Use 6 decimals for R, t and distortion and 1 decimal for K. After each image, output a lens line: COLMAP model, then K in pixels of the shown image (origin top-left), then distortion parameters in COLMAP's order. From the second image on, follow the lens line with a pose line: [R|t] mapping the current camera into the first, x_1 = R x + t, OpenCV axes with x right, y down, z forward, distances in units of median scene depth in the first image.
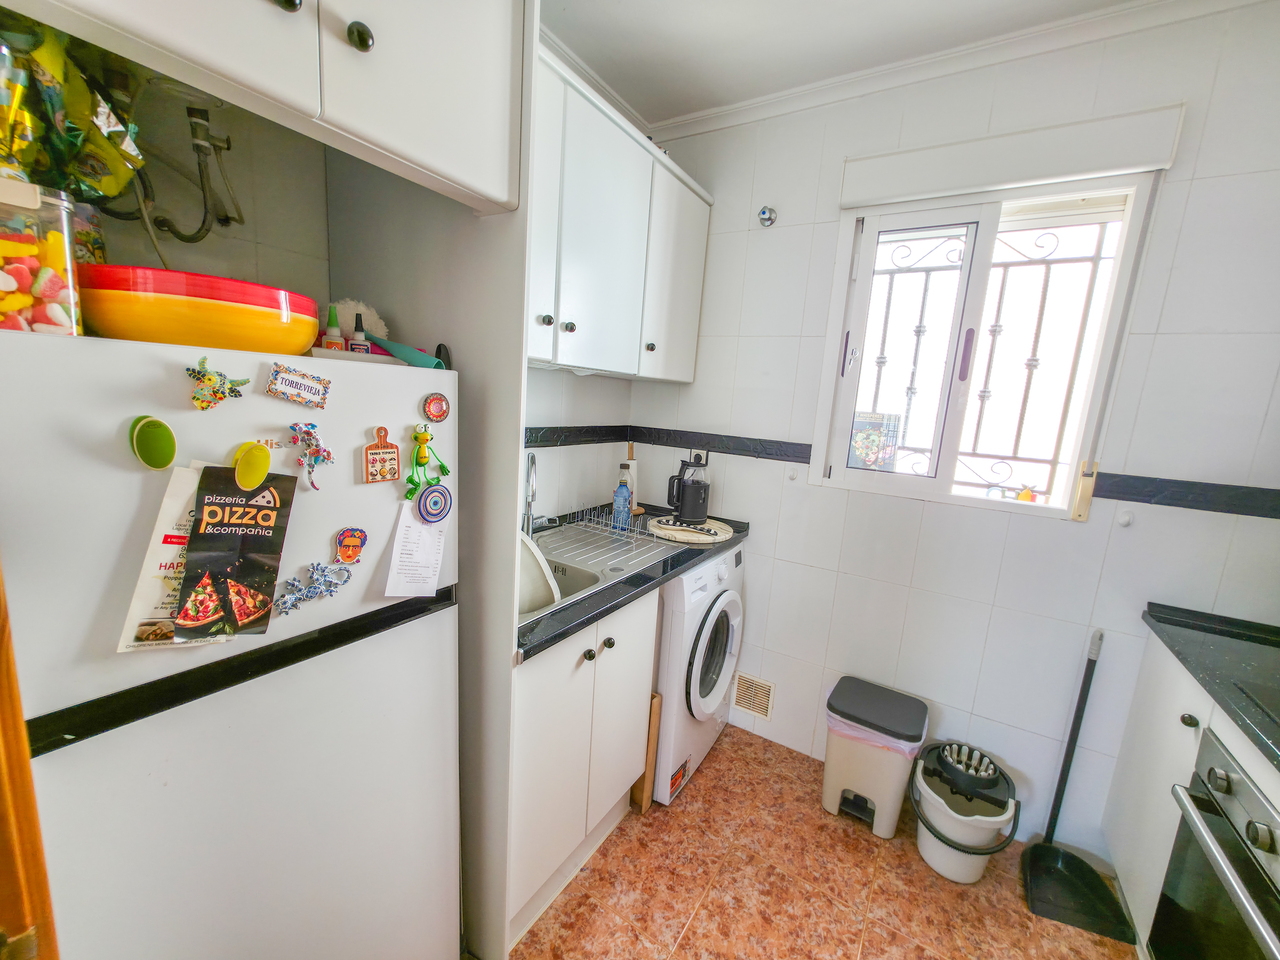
lens RADIAL K [[511.3, 0, 642.2], [0, 511.3, 487.4], [0, 0, 1]] dist [-0.000049, 0.000253]
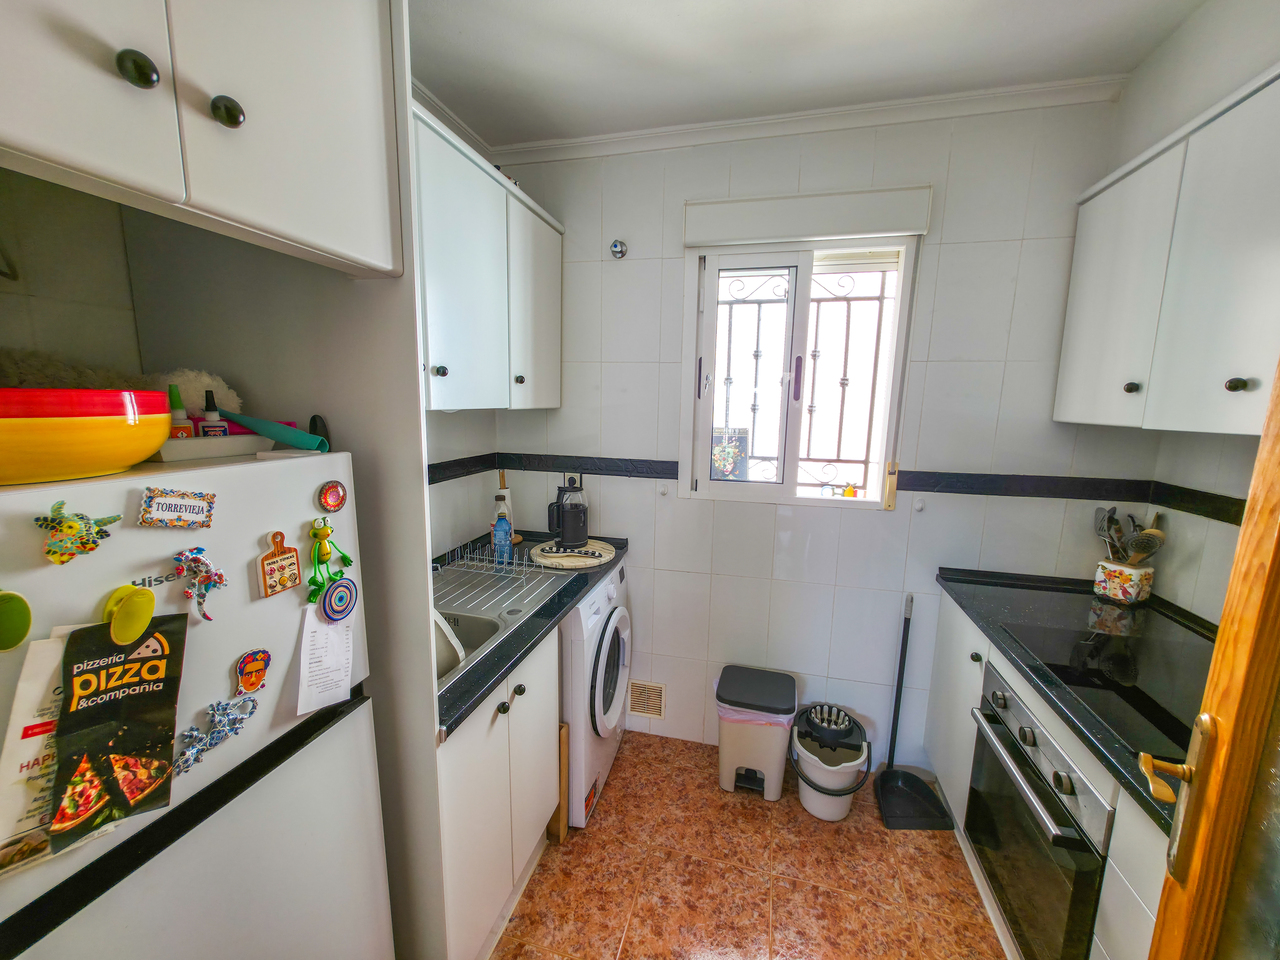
lens RADIAL K [[511.3, 0, 642.2], [0, 511.3, 487.4], [0, 0, 1]] dist [-0.000049, 0.000253]
pose [[0.951163, -0.100508, 0.291867, -0.077988], [0.097795, 0.994919, 0.023908, -0.076565], [-0.292787, 0.005803, 0.956160, -0.018517]]
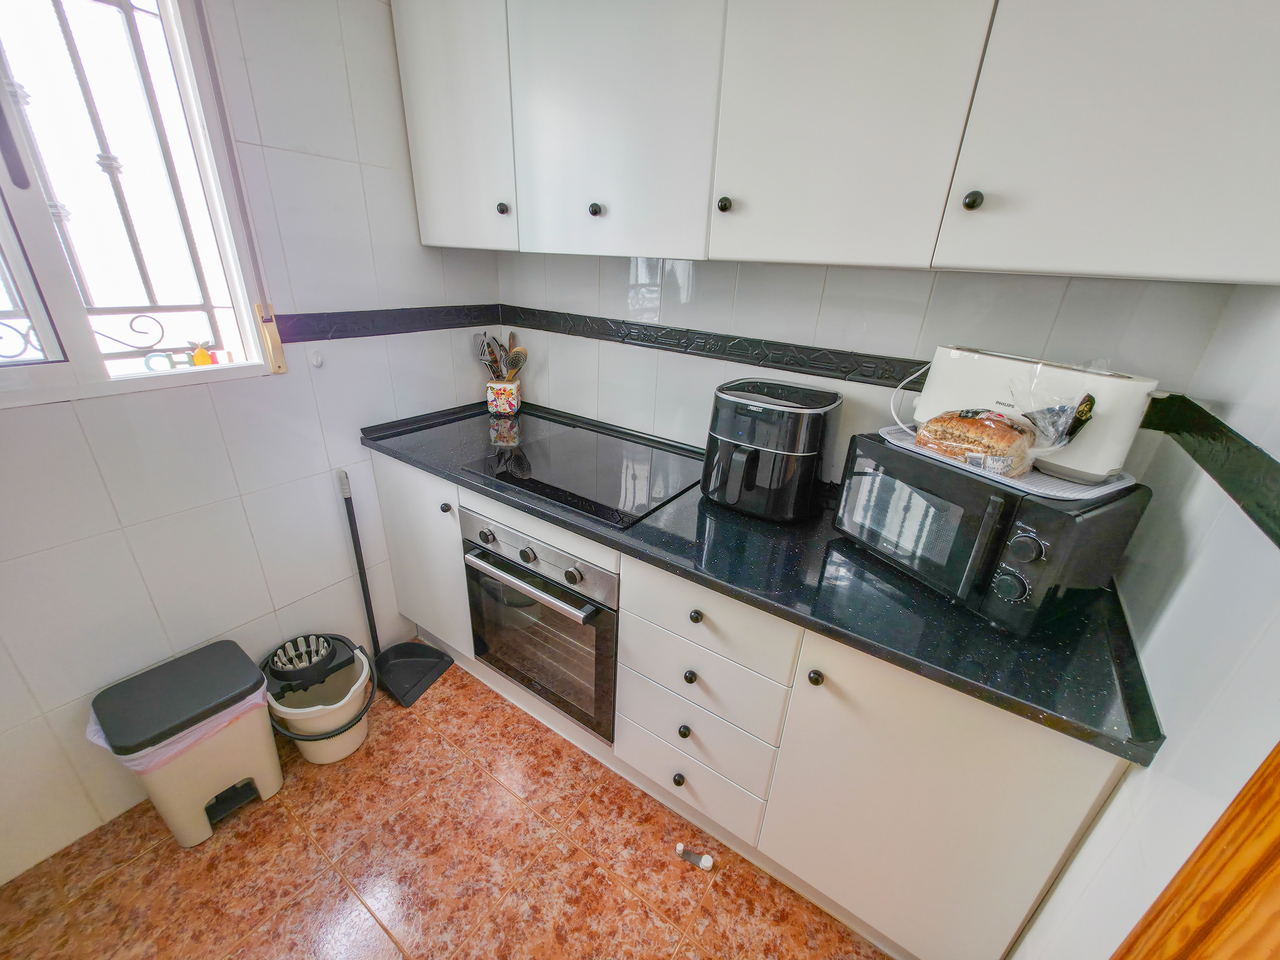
lens RADIAL K [[511.3, 0, 642.2], [0, 511.3, 487.4], [0, 0, 1]] dist [-0.000049, 0.000253]
pose [[0.041606, -0.464169, 0.884769, -0.028592], [0.120507, 0.881402, 0.456736, -0.092862], [-0.991840, 0.087618, 0.092607, 0.281577]]
